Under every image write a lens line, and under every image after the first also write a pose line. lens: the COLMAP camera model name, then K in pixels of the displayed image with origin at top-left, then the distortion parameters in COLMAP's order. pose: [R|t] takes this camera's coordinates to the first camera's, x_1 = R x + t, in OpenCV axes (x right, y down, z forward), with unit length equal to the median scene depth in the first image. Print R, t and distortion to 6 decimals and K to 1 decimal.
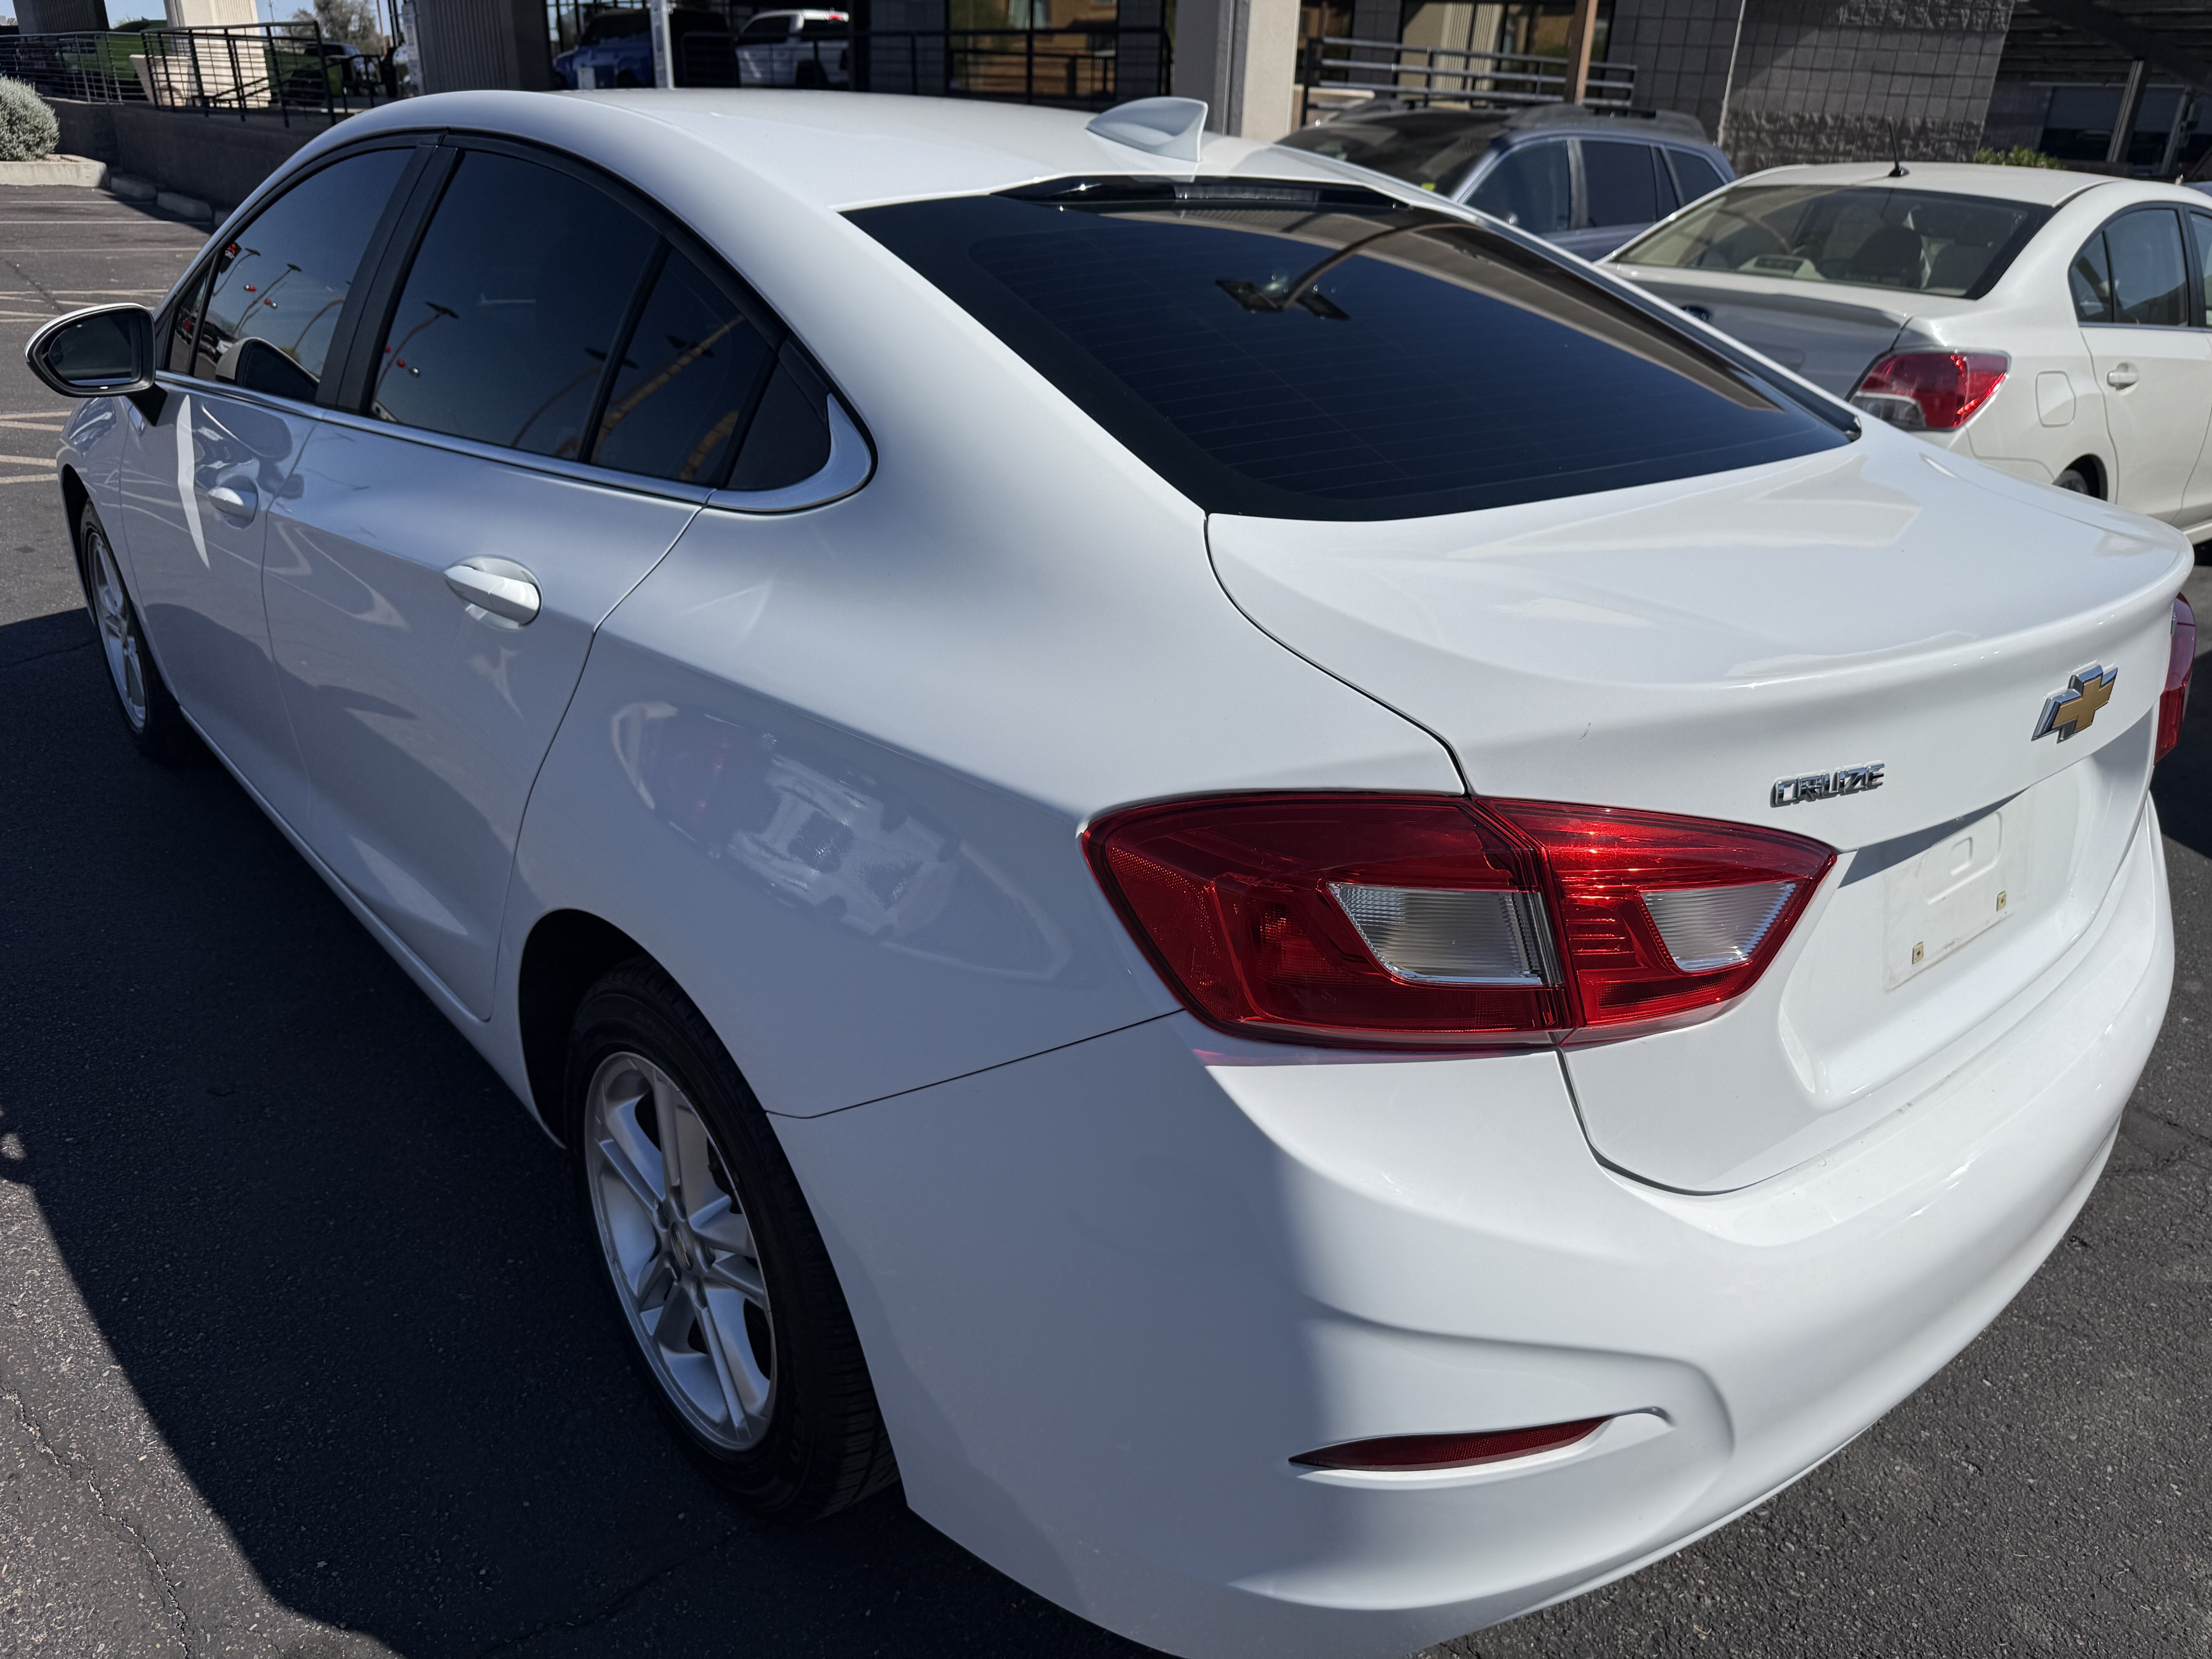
lens RADIAL K [[1583.3, 0, 1106.0], [0, 1583.3, 829.5], [0, 0, 1]] dist [0.007556, 0.000929]
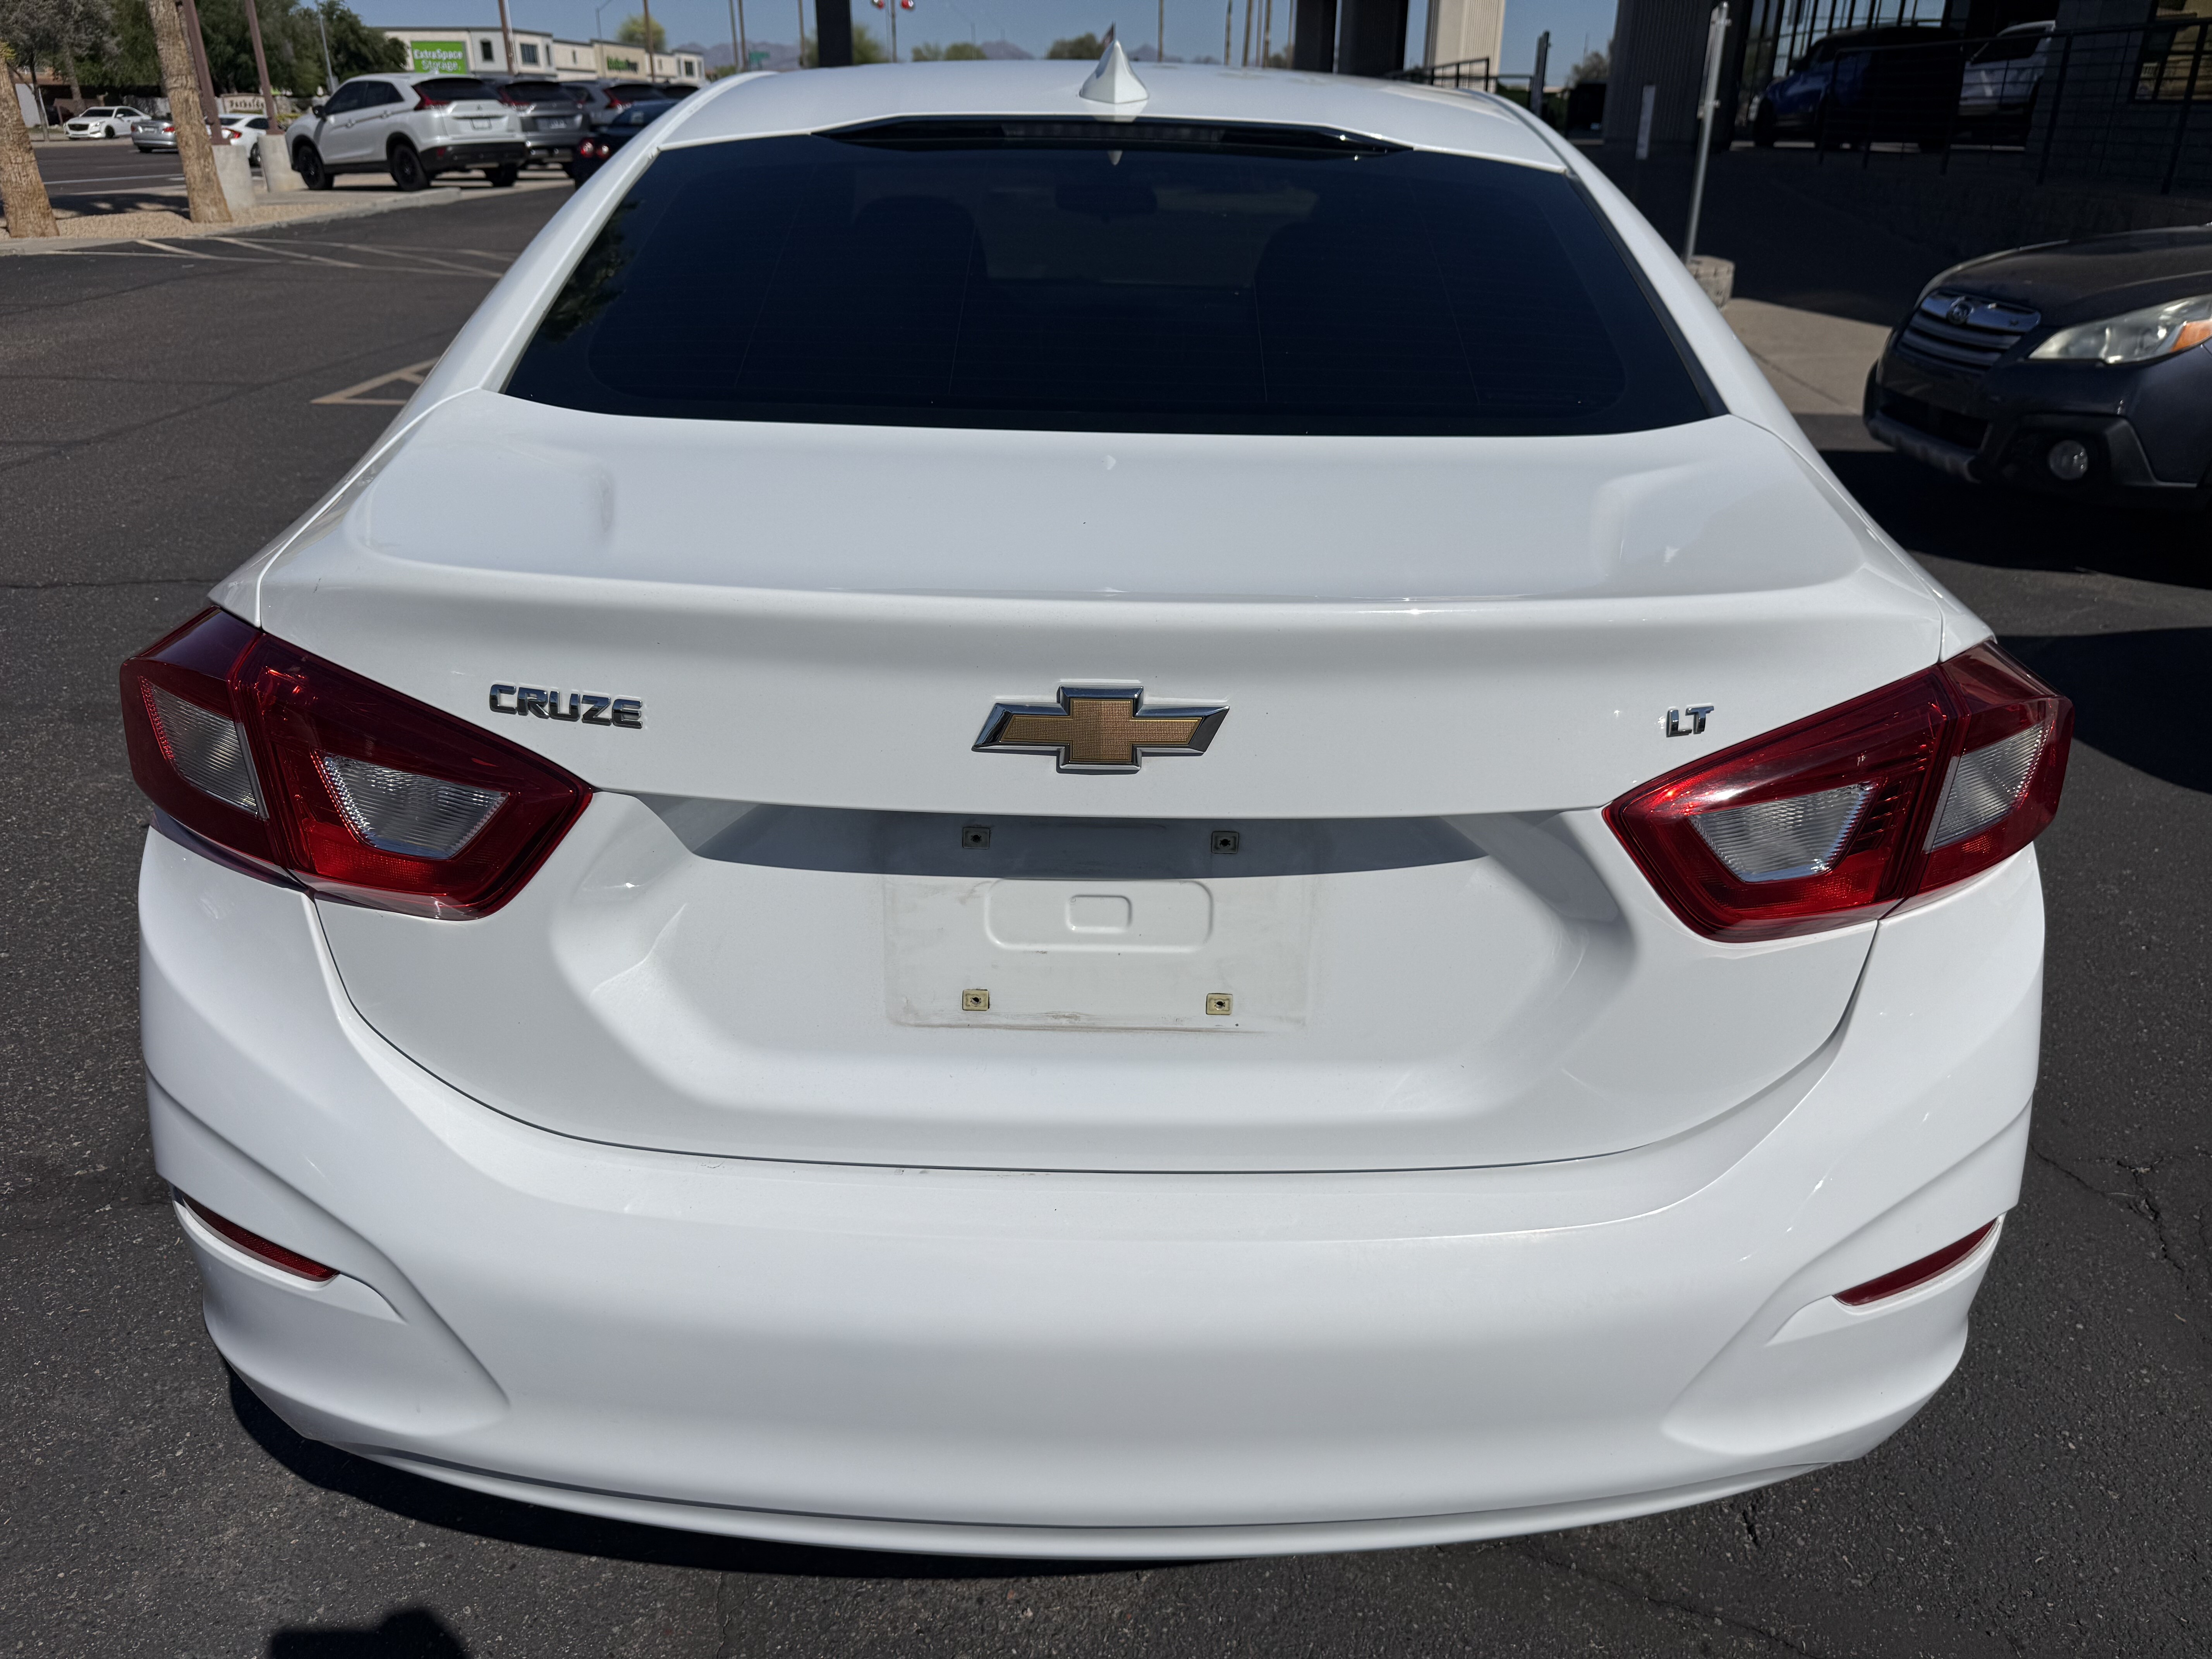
lens RADIAL K [[1570.7, 0, 1106.0], [0, 1570.7, 829.5], [0, 0, 1]] dist [0.070903, 0.000815]
pose [[0.761362, 0.233293, -0.604898, 1.257682], [-0.246400, 0.967127, 0.062861, -0.092785], [0.599679, 0.101187, 0.793818, 0.463582]]
